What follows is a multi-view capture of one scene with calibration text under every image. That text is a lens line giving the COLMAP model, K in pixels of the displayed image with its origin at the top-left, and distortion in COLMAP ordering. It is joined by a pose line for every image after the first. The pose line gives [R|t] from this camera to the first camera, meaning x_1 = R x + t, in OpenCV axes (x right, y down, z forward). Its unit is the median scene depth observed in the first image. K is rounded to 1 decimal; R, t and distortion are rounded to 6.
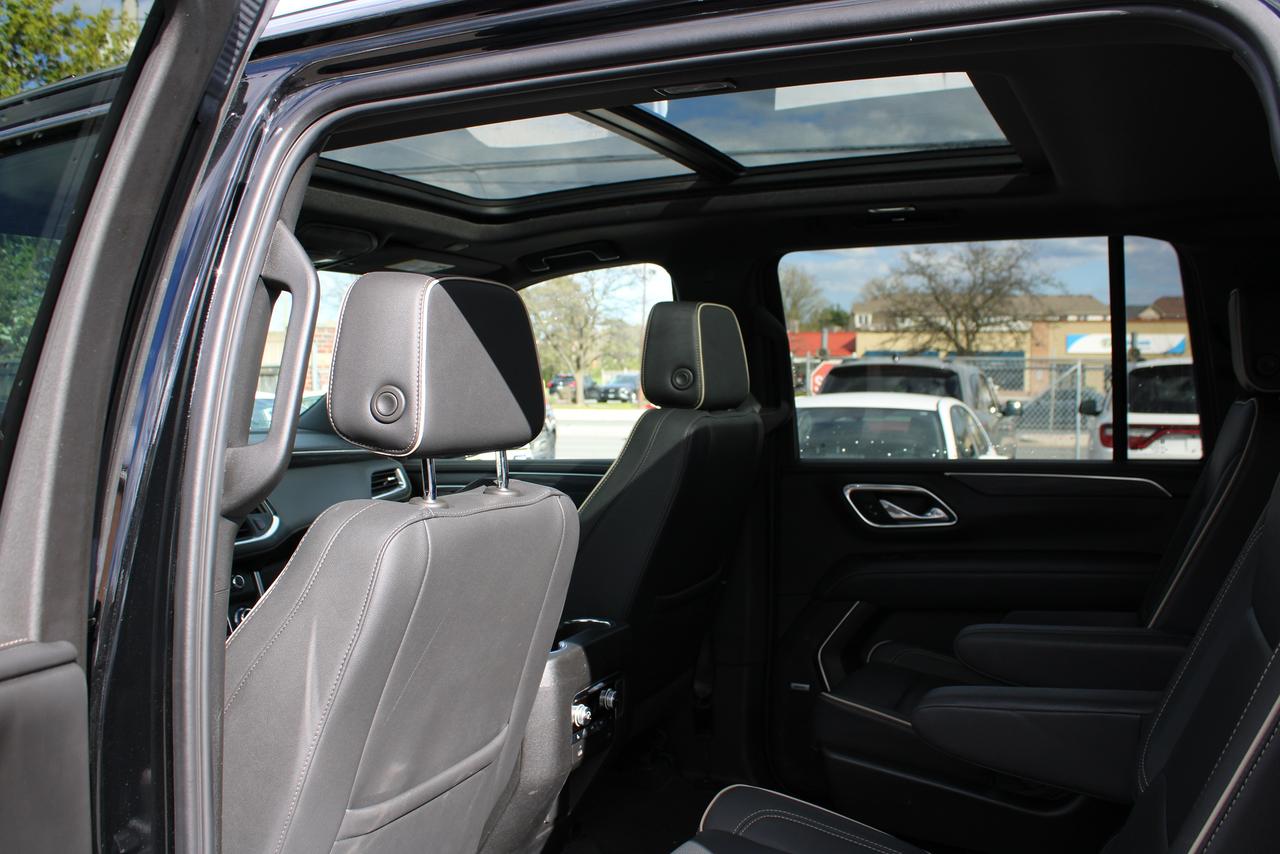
lens RADIAL K [[1164.4, 0, 647.3], [0, 1164.4, 463.1], [0, 0, 1]] dist [-0.112447, 0.000000]
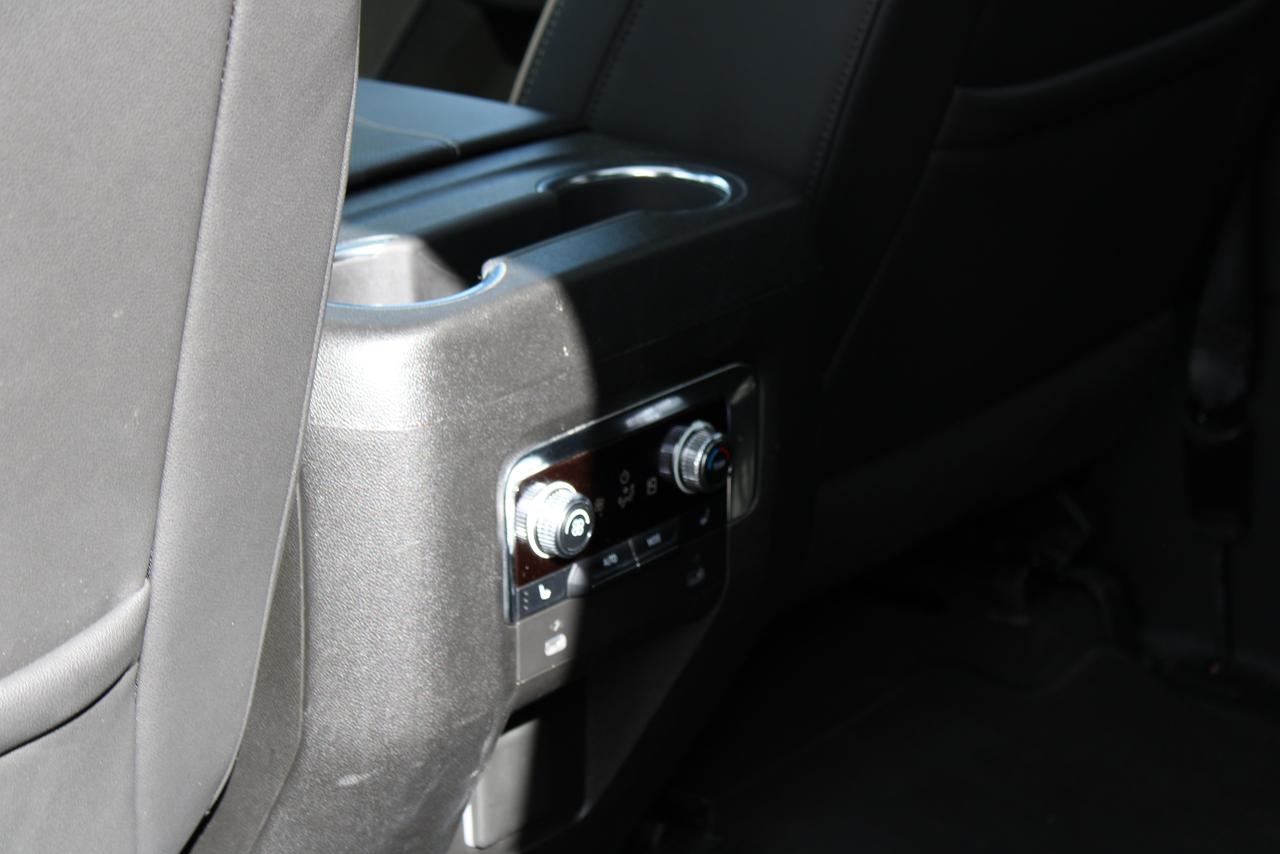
lens RADIAL K [[3077.0, 0, 638.6], [0, 3077.0, 432.3], [0, 0, 1]] dist [0.096079, 0.000000]
pose [[0.966562, 0.076651, -0.244711, 0.127981], [-0.009848, 0.964673, 0.263268, -0.001938], [0.256246, -0.252054, 0.933170, 0.267952]]
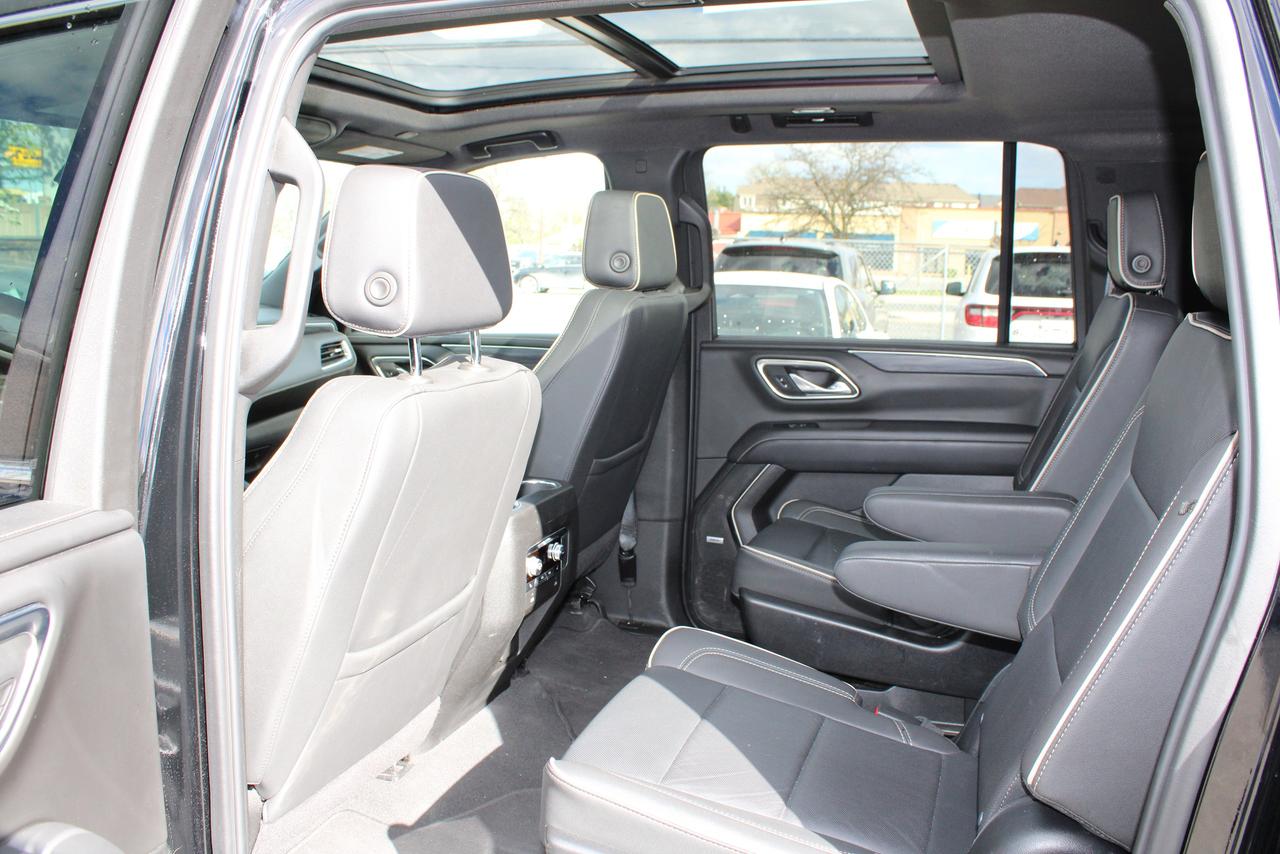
lens RADIAL K [[1077.4, 0, 631.6], [0, 1077.4, 458.5], [0, 0, 1]] dist [-0.162586, 0.123567]
pose [[0.996684, 0.001884, 0.081350, -0.041567], [-0.011364, 0.993157, 0.116236, -0.006625], [-0.080574, -0.116775, 0.989885, -0.019198]]
